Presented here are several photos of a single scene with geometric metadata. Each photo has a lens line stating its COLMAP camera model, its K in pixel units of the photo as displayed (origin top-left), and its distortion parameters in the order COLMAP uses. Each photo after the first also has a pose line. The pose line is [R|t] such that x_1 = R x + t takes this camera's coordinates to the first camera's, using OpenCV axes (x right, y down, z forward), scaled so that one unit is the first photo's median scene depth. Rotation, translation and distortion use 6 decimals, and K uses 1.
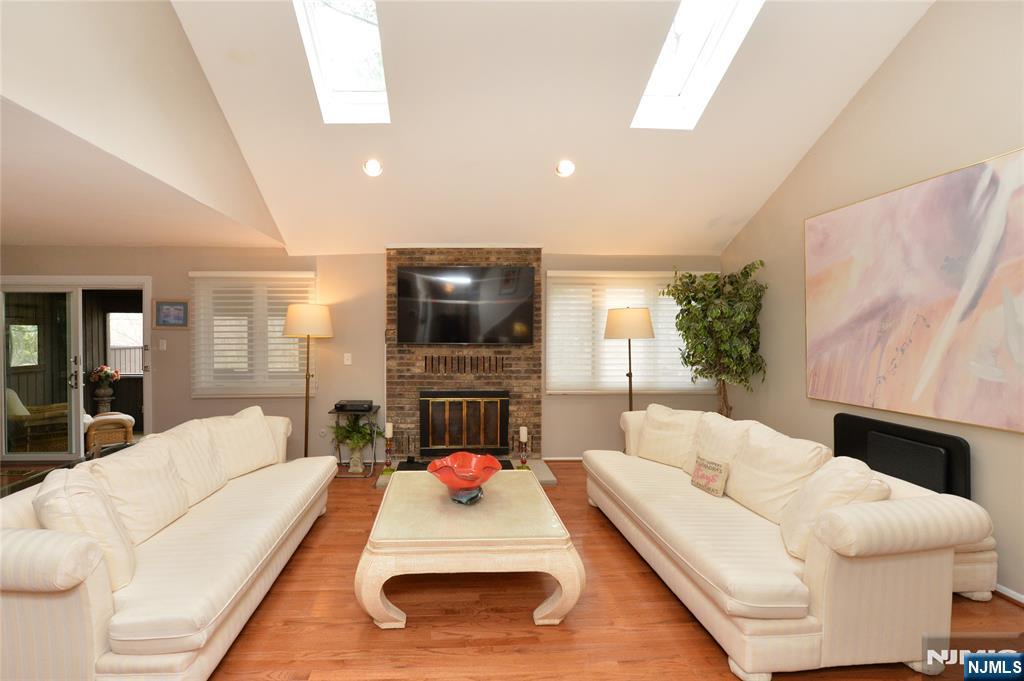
lens RADIAL K [[422.5, 0, 461.5], [0, 422.5, 332.3], [0, 0, 1]] dist [-0.000621, -0.000164]
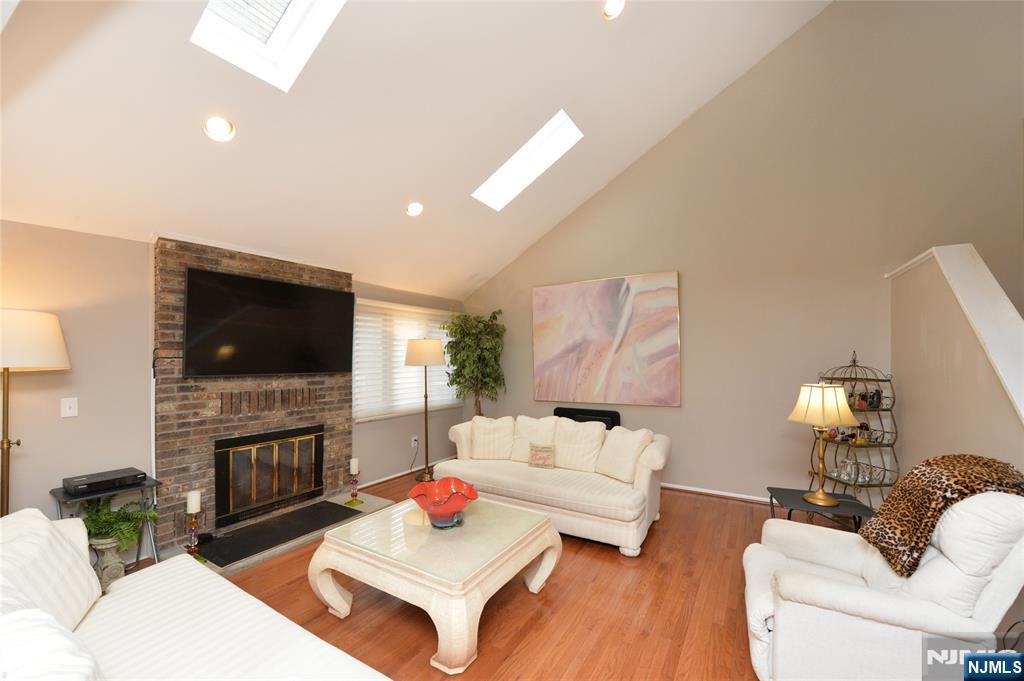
lens RADIAL K [[409.5, 0, 511.0], [0, 409.5, 354.0], [0, 0, 1]] dist [-0.000717, -0.000048]
pose [[0.564763, 0.005955, 0.825232, -0.395878], [0.003105, 0.999952, -0.009340, -0.004014], [-0.825247, 0.007837, 0.564717, 0.168195]]
